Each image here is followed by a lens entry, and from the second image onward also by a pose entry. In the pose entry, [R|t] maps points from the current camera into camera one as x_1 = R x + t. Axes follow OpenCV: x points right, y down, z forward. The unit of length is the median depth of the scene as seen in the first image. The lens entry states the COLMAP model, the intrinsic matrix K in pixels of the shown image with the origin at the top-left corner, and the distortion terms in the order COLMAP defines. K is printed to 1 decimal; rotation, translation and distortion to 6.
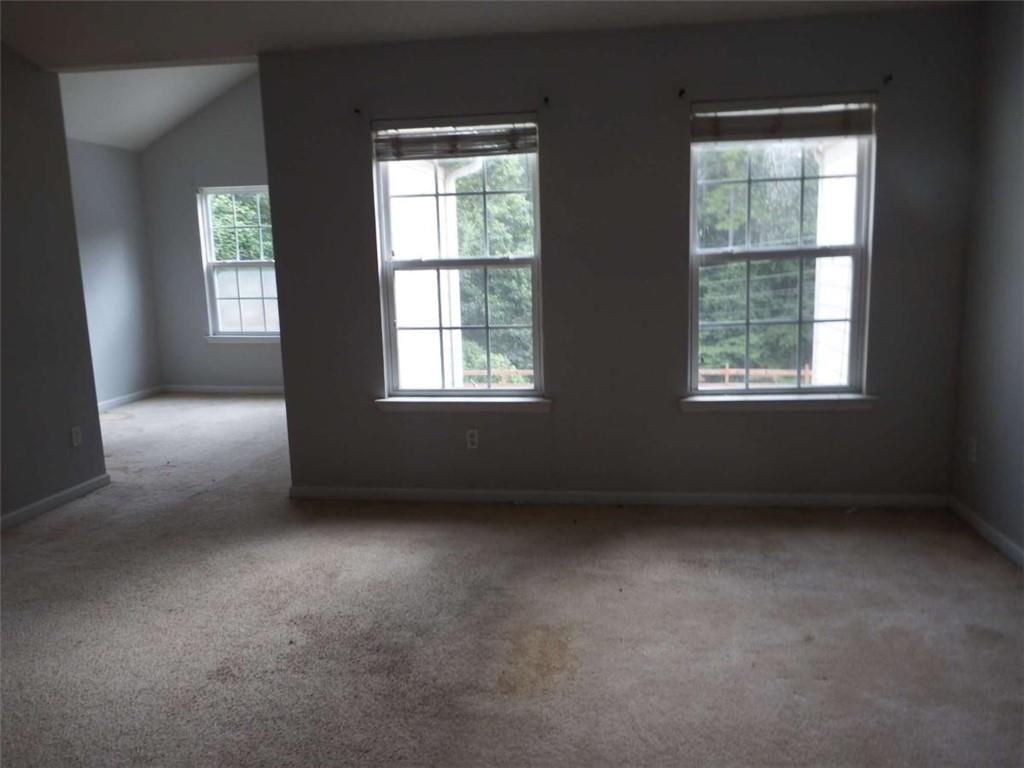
lens RADIAL K [[786.7, 0, 512.0], [0, 786.7, 384.0], [0, 0, 1]] dist [0.051928, 0.000307]
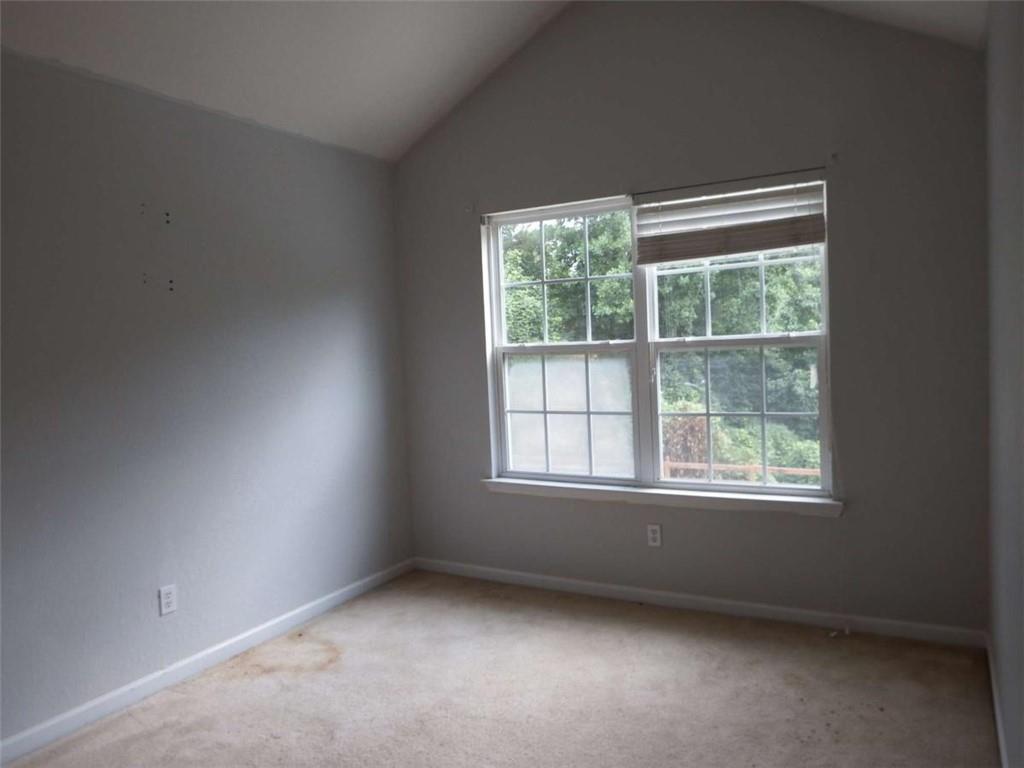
lens RADIAL K [[695.6, 0, 512.0], [0, 695.6, 384.0], [0, 0, 1]] dist [0.067649, 0.000683]
pose [[0.941131, 0.005350, -0.338001, -0.199723], [-0.033211, 0.996501, -0.076698, -0.087586], [0.336408, 0.083408, 0.938015, 0.530675]]
